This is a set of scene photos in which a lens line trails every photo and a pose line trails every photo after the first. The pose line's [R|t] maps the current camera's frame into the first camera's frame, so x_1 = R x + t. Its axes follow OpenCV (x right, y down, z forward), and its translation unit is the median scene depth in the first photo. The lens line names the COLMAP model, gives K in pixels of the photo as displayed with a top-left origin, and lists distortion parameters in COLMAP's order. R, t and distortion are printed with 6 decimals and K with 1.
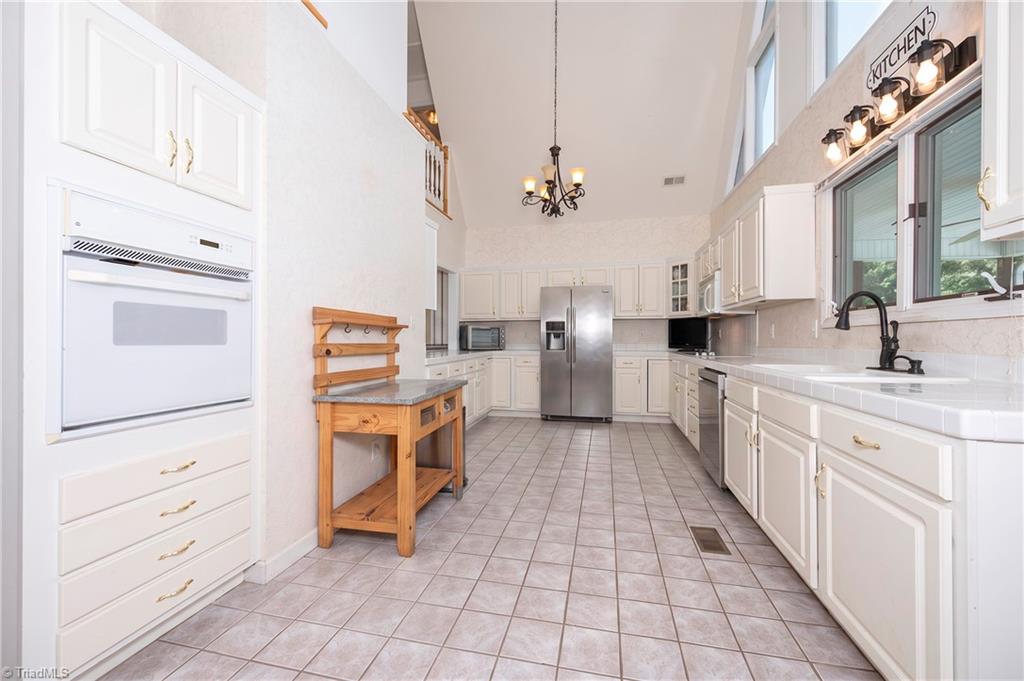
lens RADIAL K [[409.9, 0, 510.6], [0, 409.9, 339.1], [0, 0, 1]] dist [-0.000251, 0.000018]
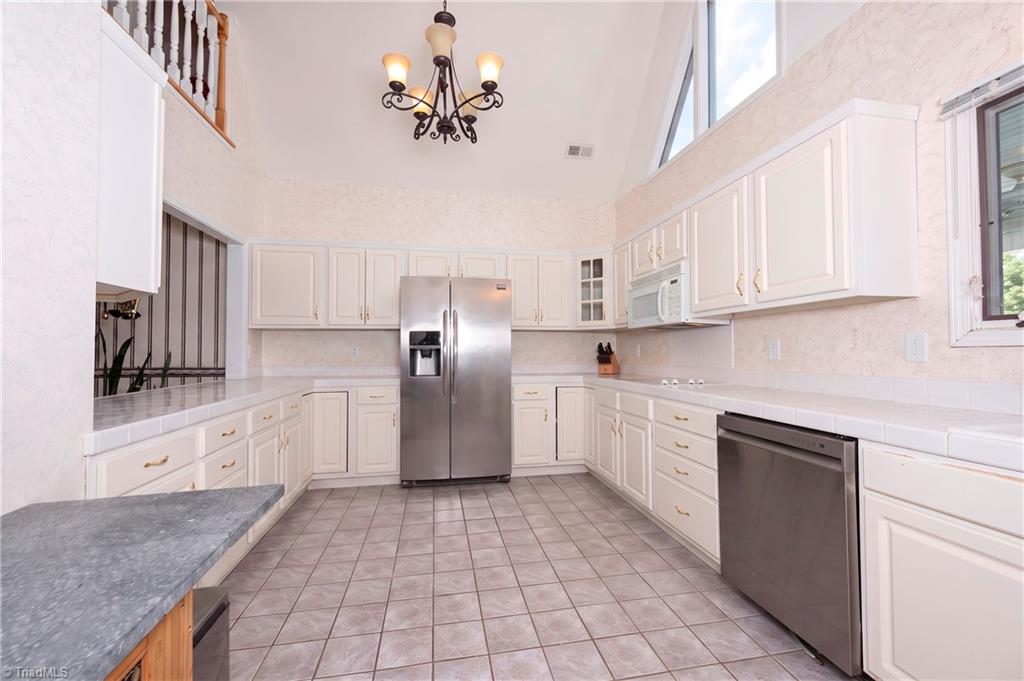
lens RADIAL K [[400.6, 0, 515.3], [0, 400.6, 345.0], [0, 0, 1]] dist [-0.000506, -0.000084]
pose [[0.909739, 0.005714, 0.415141, -0.021878], [0.002179, 0.999826, -0.018536, -0.010148], [-0.415175, 0.017768, 0.909568, 0.384248]]
